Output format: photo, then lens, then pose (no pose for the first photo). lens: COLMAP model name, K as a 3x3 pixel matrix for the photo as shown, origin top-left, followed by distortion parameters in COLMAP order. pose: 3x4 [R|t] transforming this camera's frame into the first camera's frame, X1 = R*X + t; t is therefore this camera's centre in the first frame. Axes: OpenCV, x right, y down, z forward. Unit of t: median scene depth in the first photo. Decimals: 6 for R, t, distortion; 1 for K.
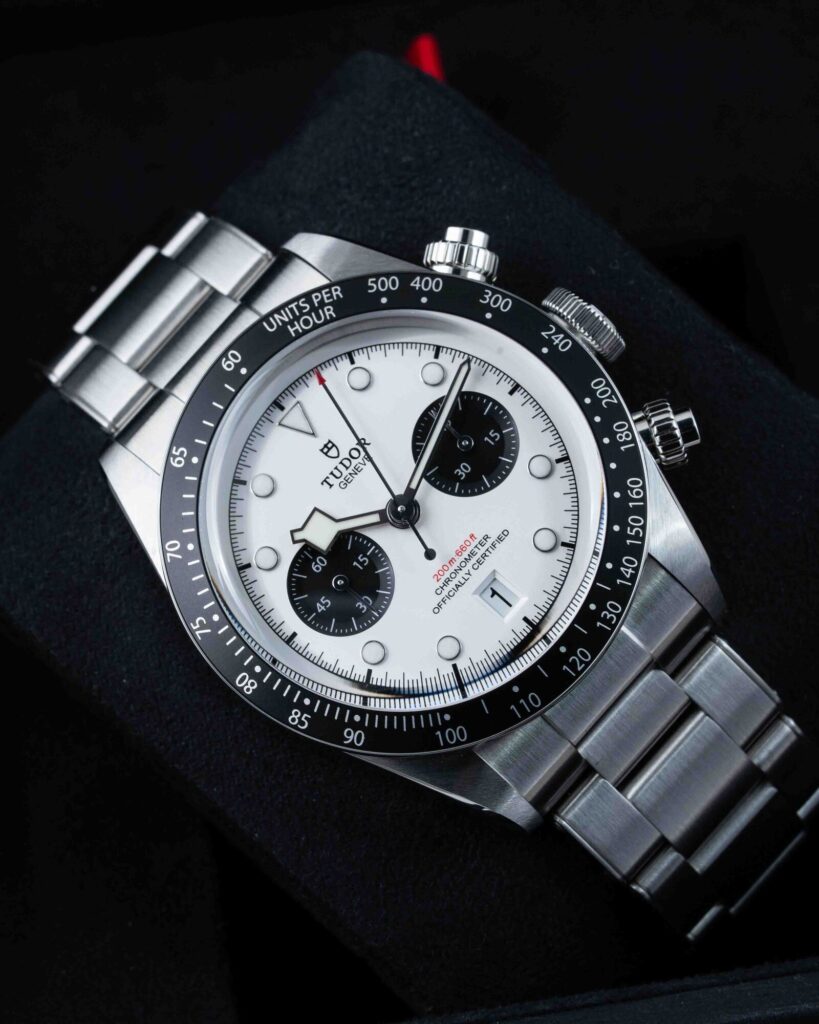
lens RADIAL K [[5101.2, 0, 405.4], [0, 5101.2, 506.3], [0, 0, 1]] dist [-1.395520, 0.000000]
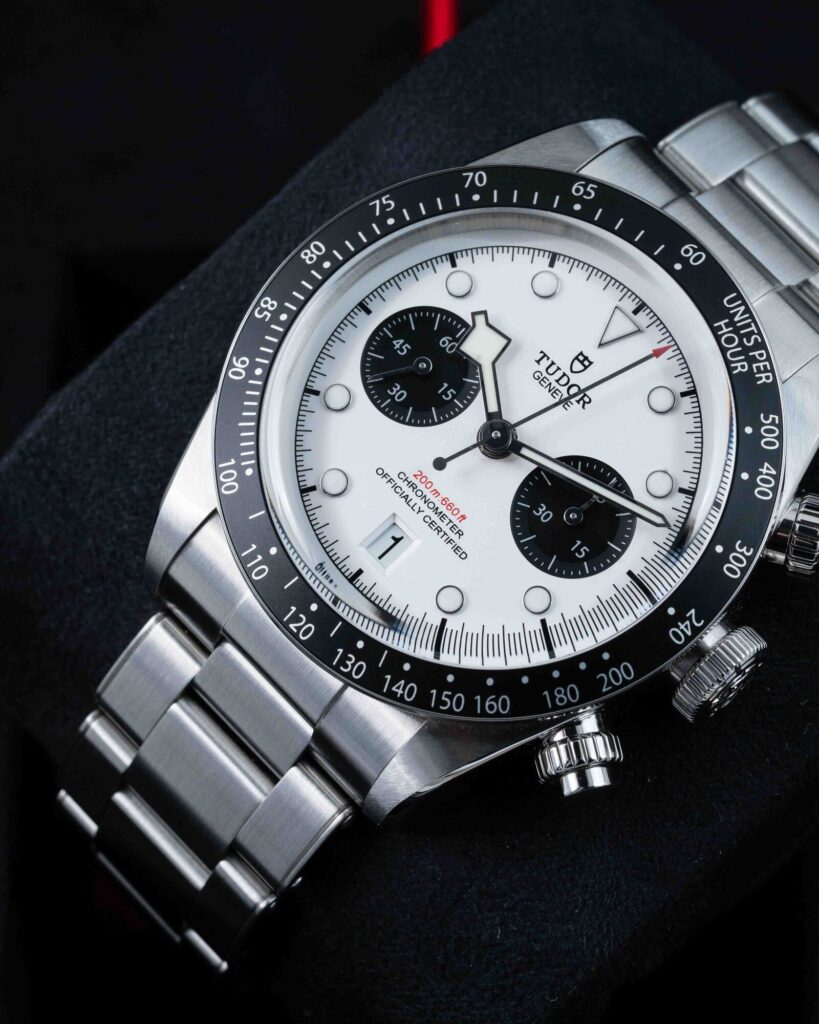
lens RADIAL K [[5101.2, 0, 479.4], [0, 5101.2, 418.7], [0, 0, 1]] dist [-1.395520, 0.000000]
pose [[-0.076452, 0.979817, -0.184698, 0.154371], [-0.958421, -0.021140, 0.284573, -0.239459], [0.274925, 0.198775, 0.940694, 0.192703]]
